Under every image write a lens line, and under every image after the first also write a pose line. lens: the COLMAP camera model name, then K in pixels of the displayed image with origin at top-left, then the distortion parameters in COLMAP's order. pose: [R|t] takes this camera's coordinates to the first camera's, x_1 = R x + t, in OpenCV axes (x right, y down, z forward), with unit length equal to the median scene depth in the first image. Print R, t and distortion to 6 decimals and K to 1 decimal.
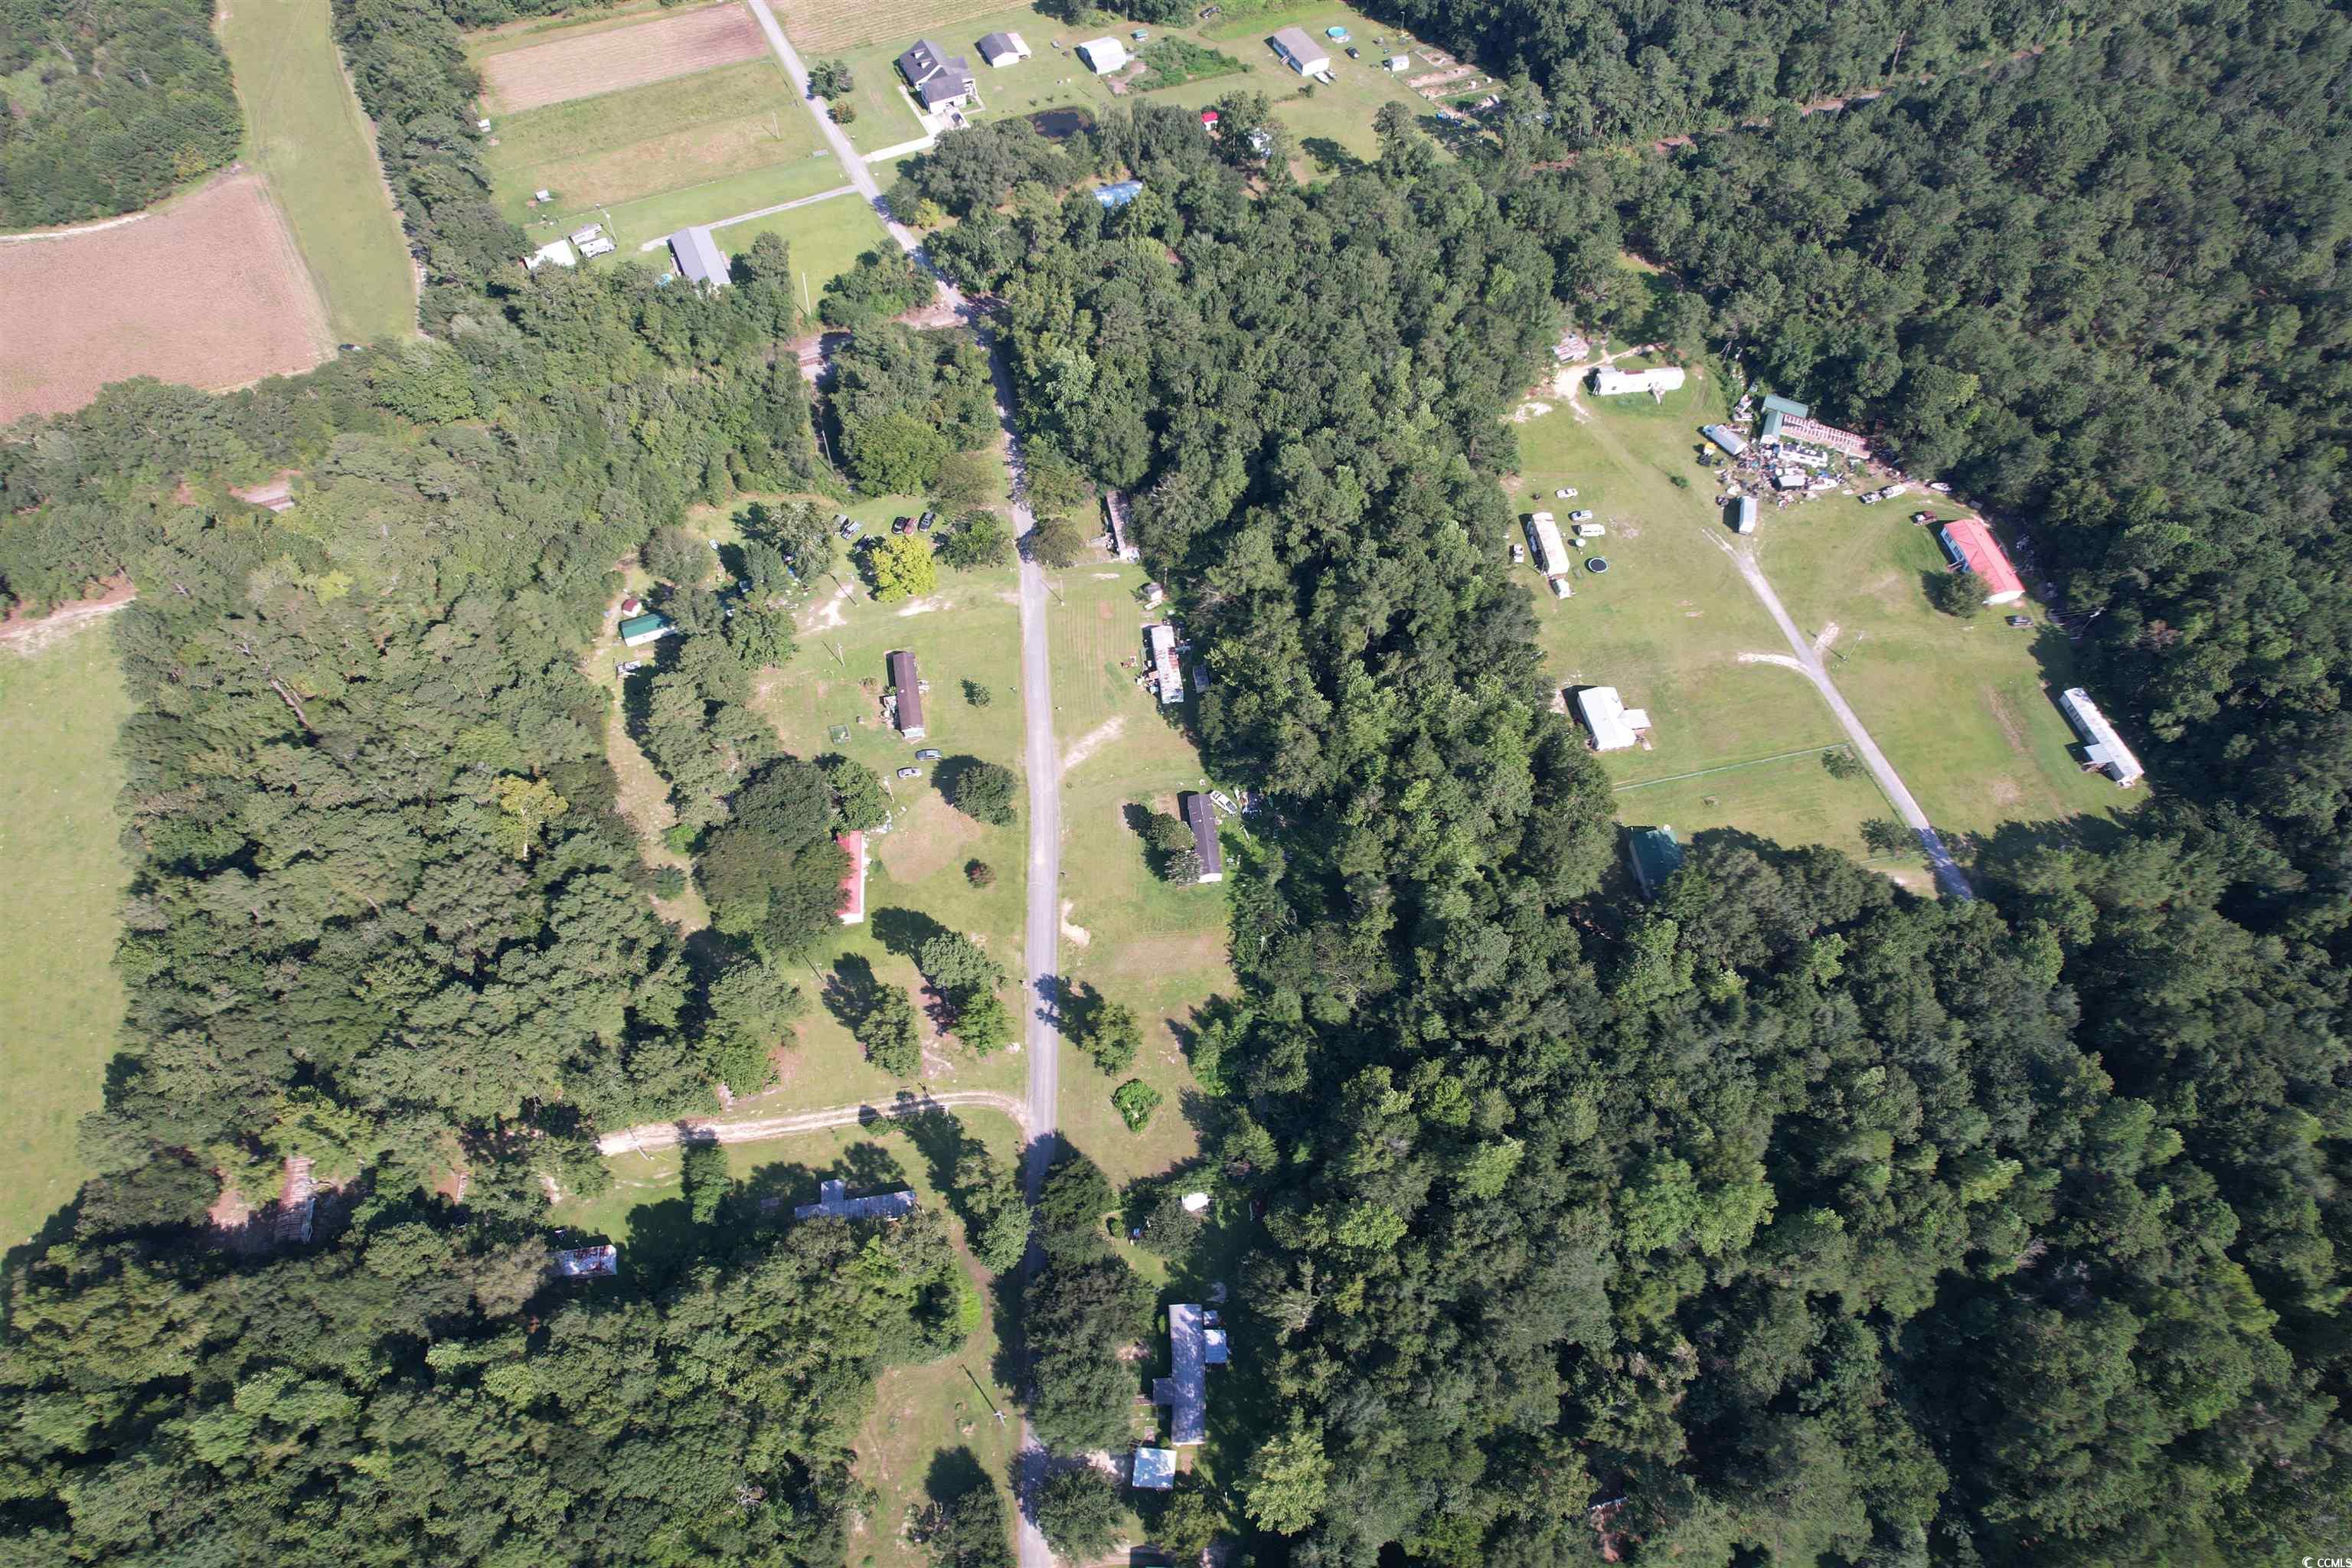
lens RADIAL K [[1494.7, 0, 1177.5], [0, 1494.7, 792.1], [0, 0, 1]] dist [-0.043345, 0.028007]
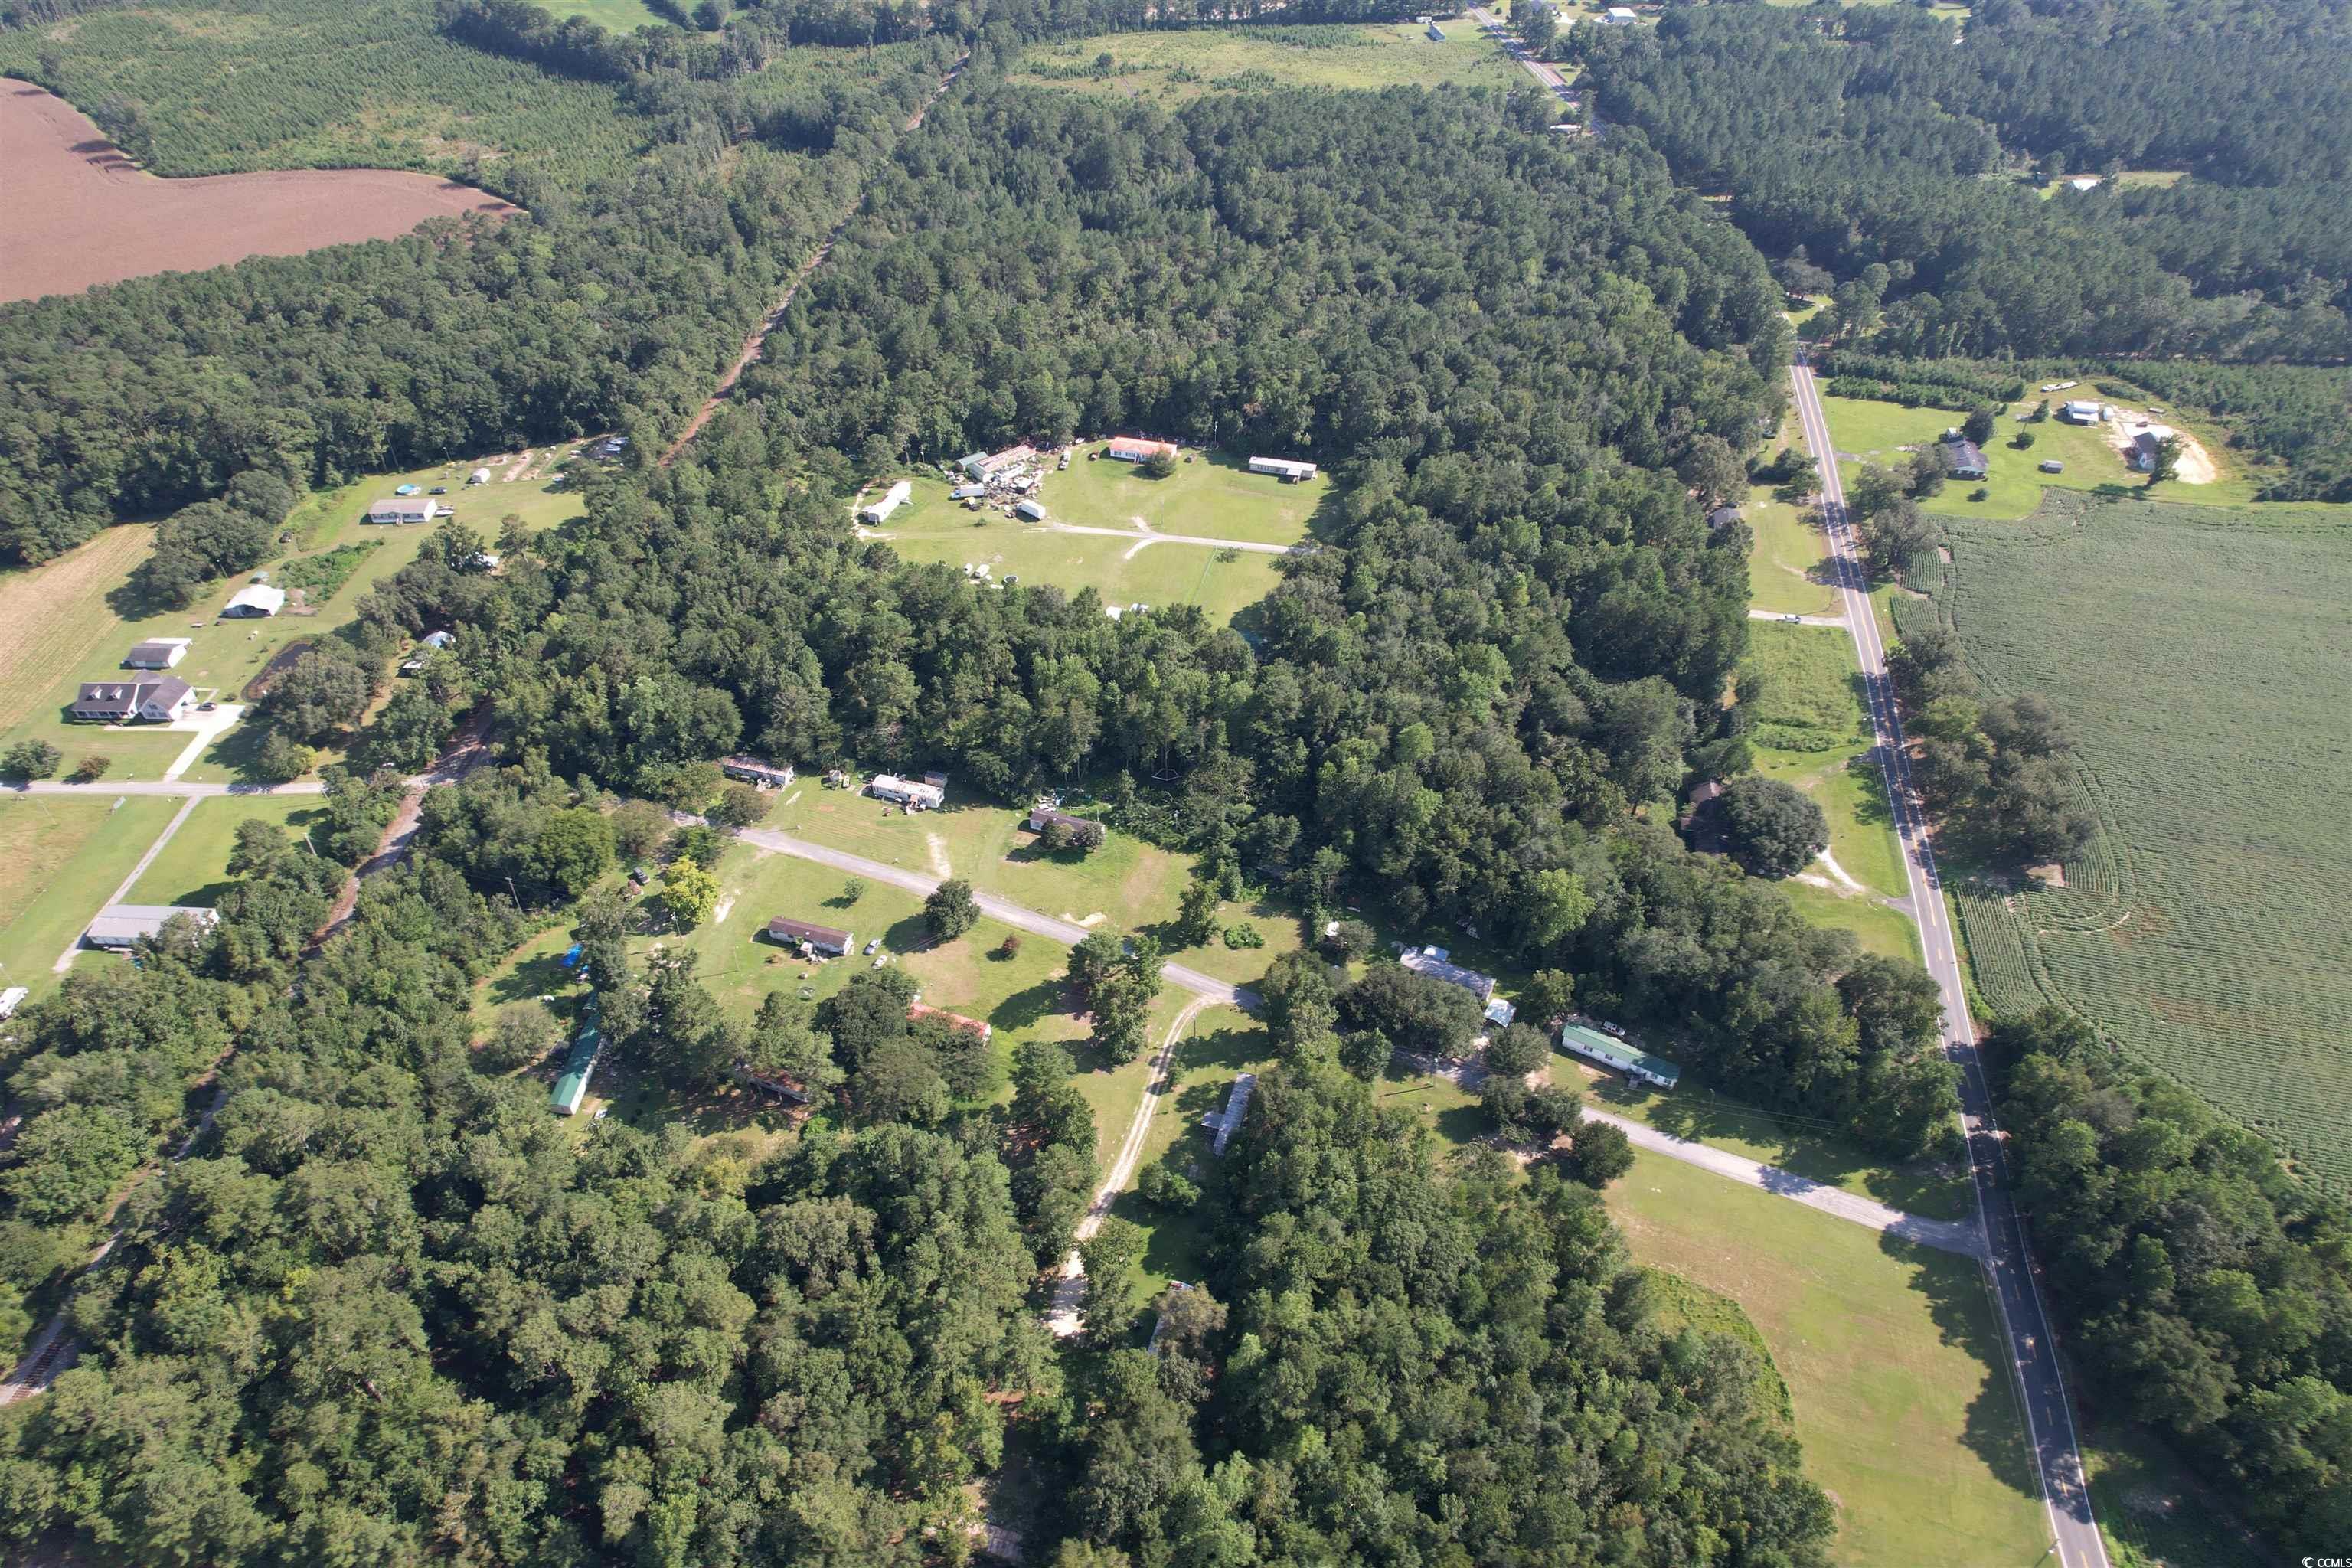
lens RADIAL K [[1494.7, 0, 1186.3], [0, 1494.7, 782.7], [0, 0, 1]] dist [-0.043345, 0.028007]
pose [[0.451081, -0.591806, 0.668051, -0.730493], [0.752559, 0.654605, 0.071752, -0.008739], [-0.479772, 0.470381, 0.740648, -0.004002]]
